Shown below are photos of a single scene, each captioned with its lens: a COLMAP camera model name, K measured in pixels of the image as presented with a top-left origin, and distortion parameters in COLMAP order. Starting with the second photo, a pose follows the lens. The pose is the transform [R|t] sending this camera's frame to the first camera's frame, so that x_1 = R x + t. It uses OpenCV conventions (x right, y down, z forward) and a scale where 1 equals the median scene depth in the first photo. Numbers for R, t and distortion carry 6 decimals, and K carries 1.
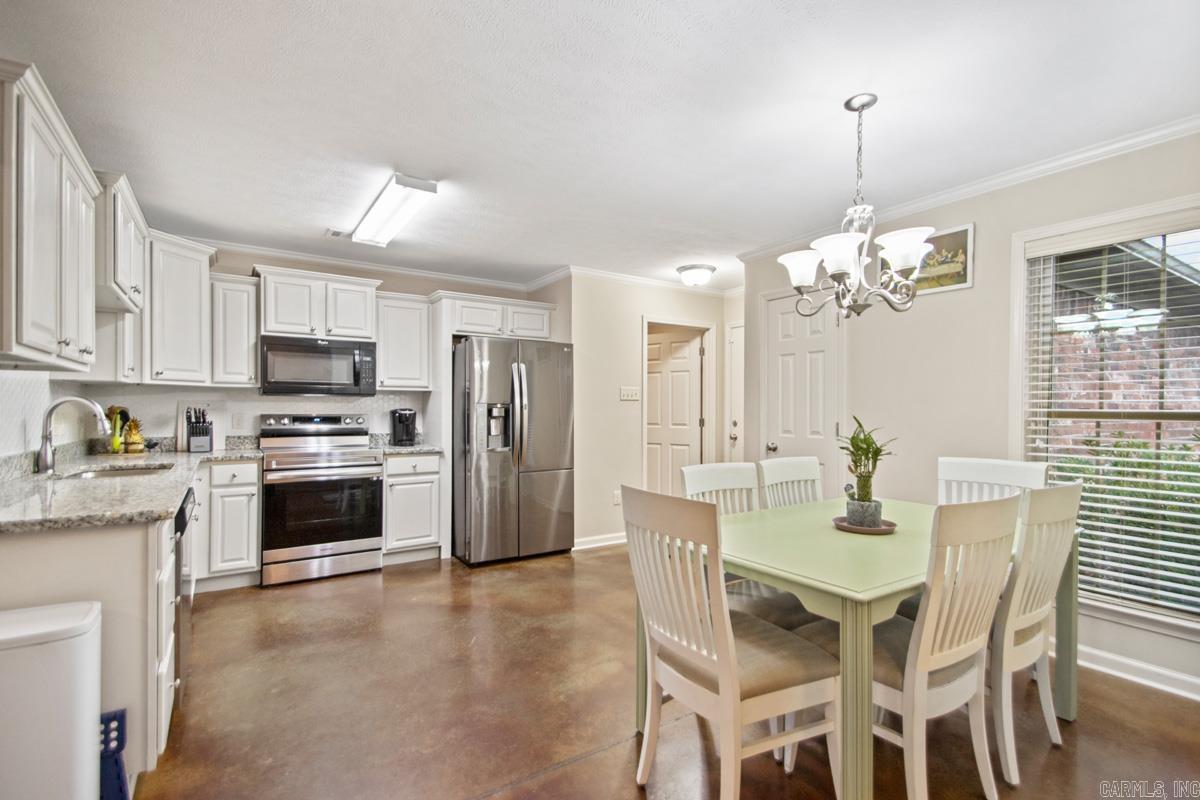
lens RADIAL K [[562.3, 0, 581.6], [0, 562.3, 412.2], [0, 0, 1]] dist [0.030195, -0.013839]
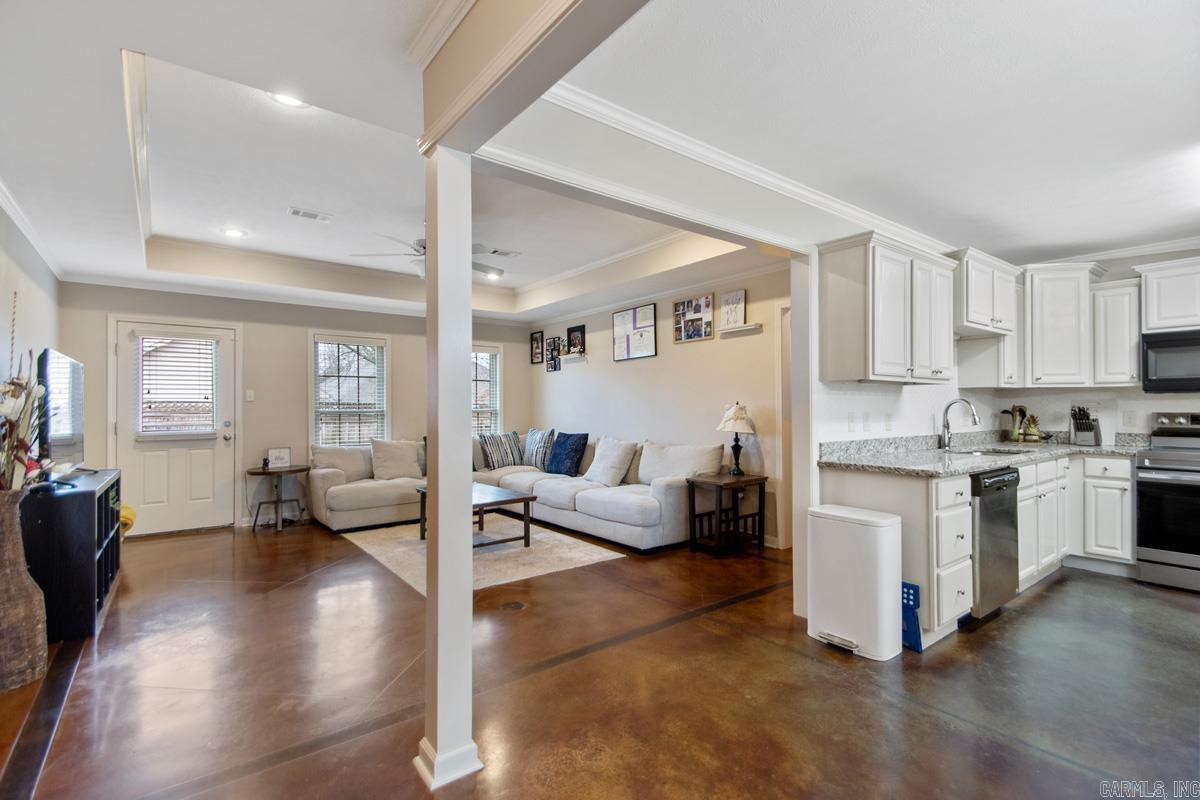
lens RADIAL K [[534.4, 0, 633.5], [0, 534.4, 398.7], [0, 0, 1]] dist [0.018656, -0.005717]
pose [[0.122056, -0.016723, -0.992382, 0.274143], [-0.003644, 0.999844, -0.017297, -0.001067], [0.992516, 0.005728, 0.121976, -0.012604]]
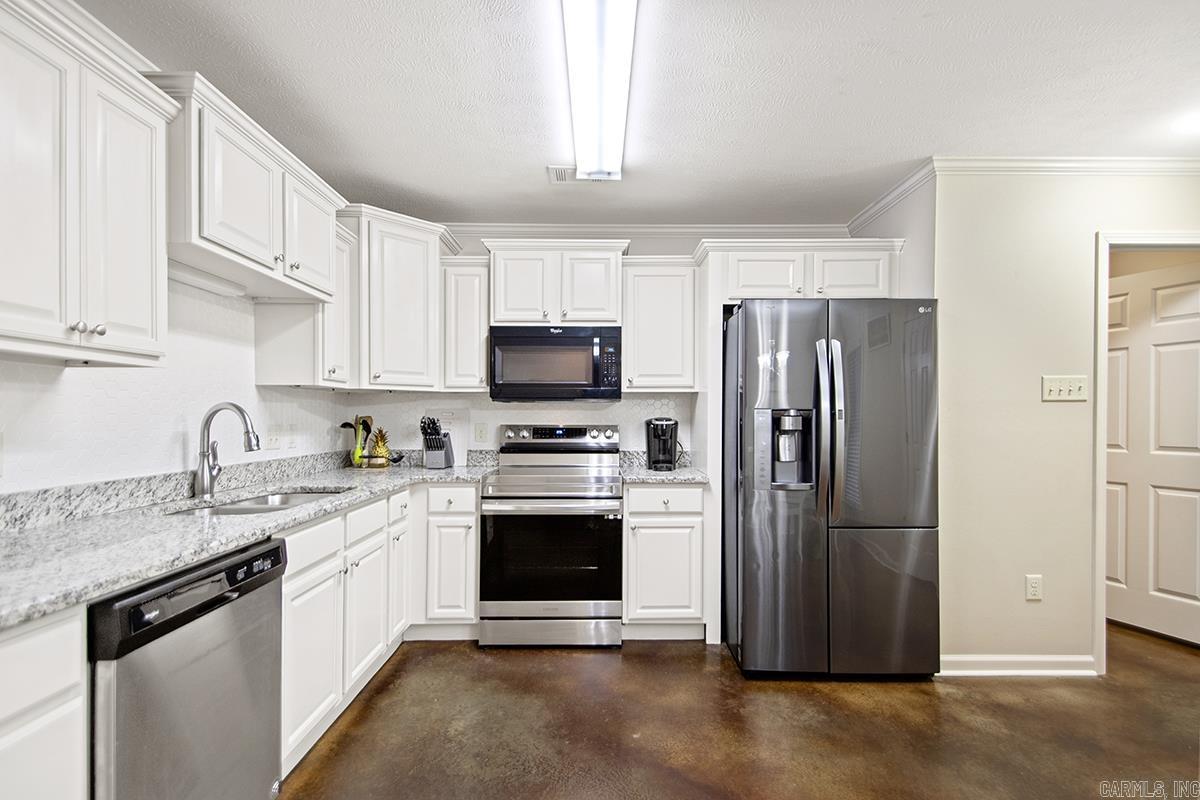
lens RADIAL K [[562.3, 0, 618.0], [0, 562.3, 420.1], [0, 0, 1]] dist [0.030195, -0.013839]
pose [[0.873627, 0.000565, -0.486596, -0.018006], [-0.001398, 0.999998, -0.001348, -0.002550], [0.486595, 0.001858, 0.873626, 0.388403]]
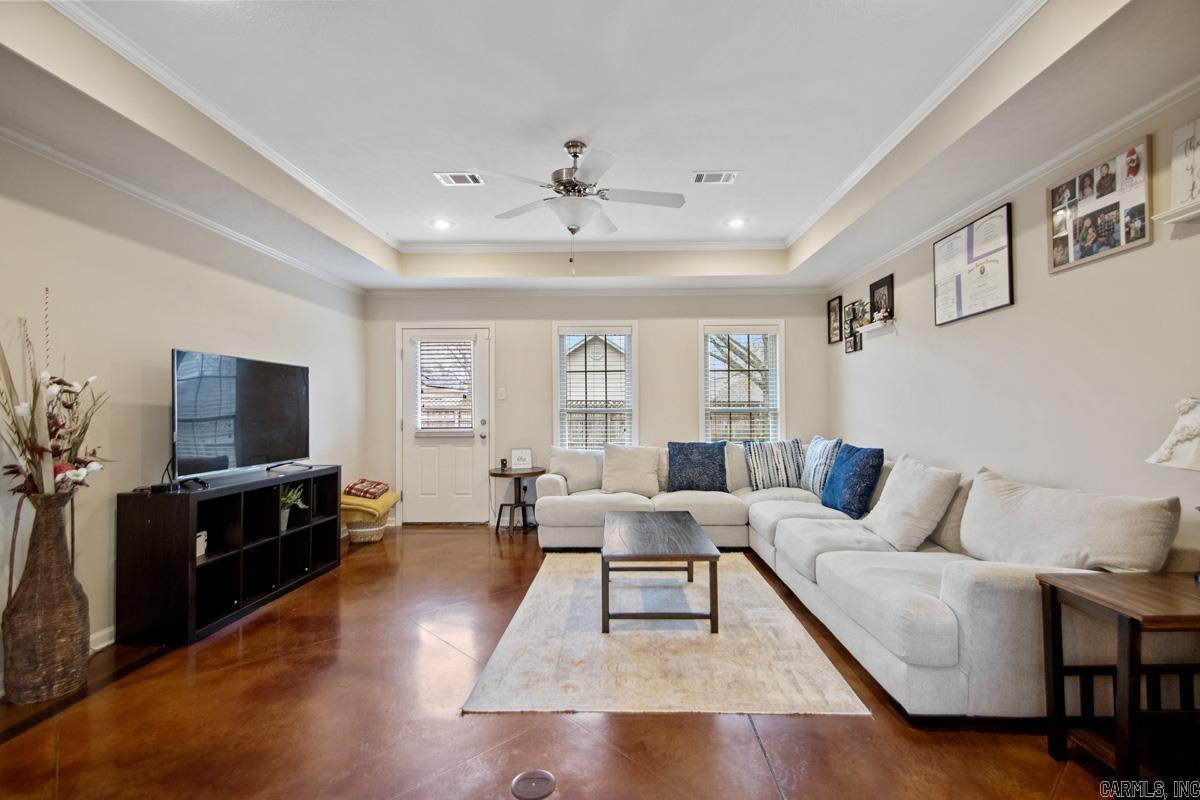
lens RADIAL K [[562.3, 0, 610.1], [0, 562.3, 401.5], [0, 0, 1]] dist [0.030195, -0.013839]
pose [[-0.552921, -0.005622, -0.833215, -0.142378], [-0.002435, 0.999984, -0.005132, -0.003235], [0.833230, -0.000809, -0.552926, 0.175658]]
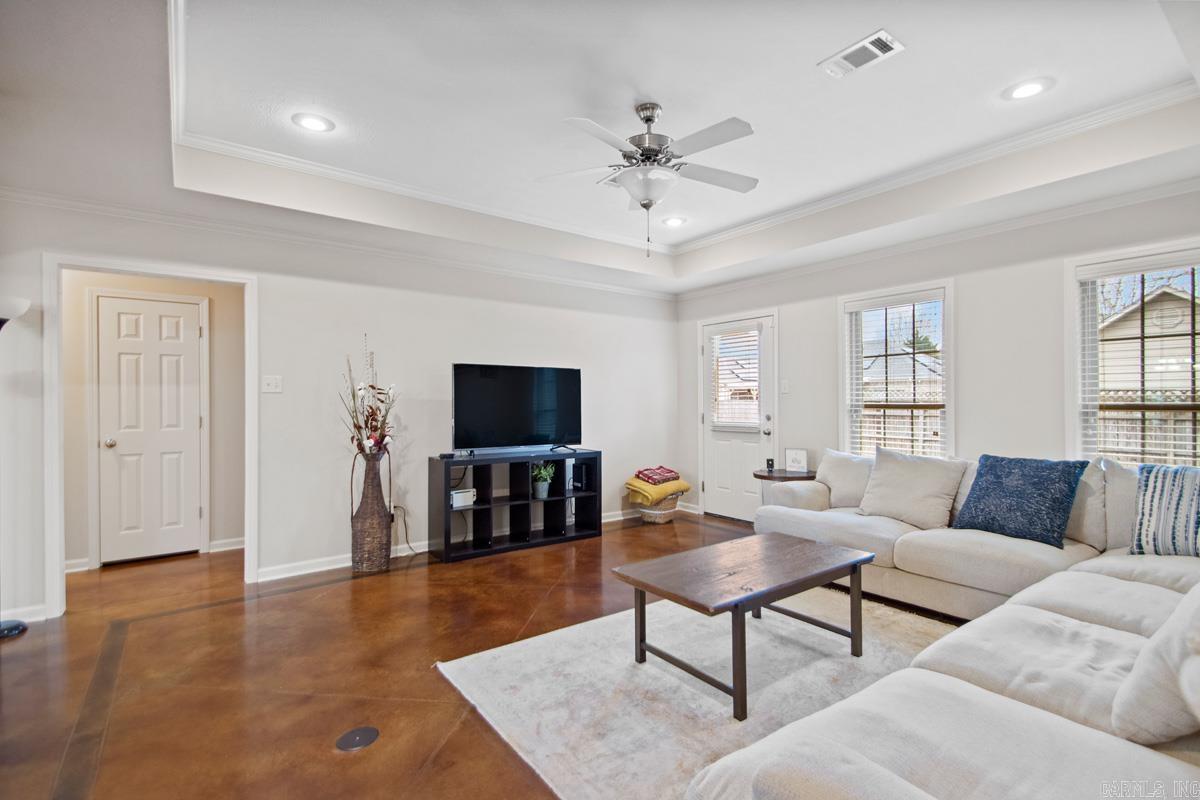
lens RADIAL K [[562.3, 0, 617.9], [0, 562.3, 401.2], [0, 0, 1]] dist [0.030195, -0.013839]
pose [[-0.997362, 0.003811, -0.072488, -0.652748], [0.003216, 0.999960, 0.008327, -0.007658], [0.072517, 0.008072, -0.997334, 0.387460]]
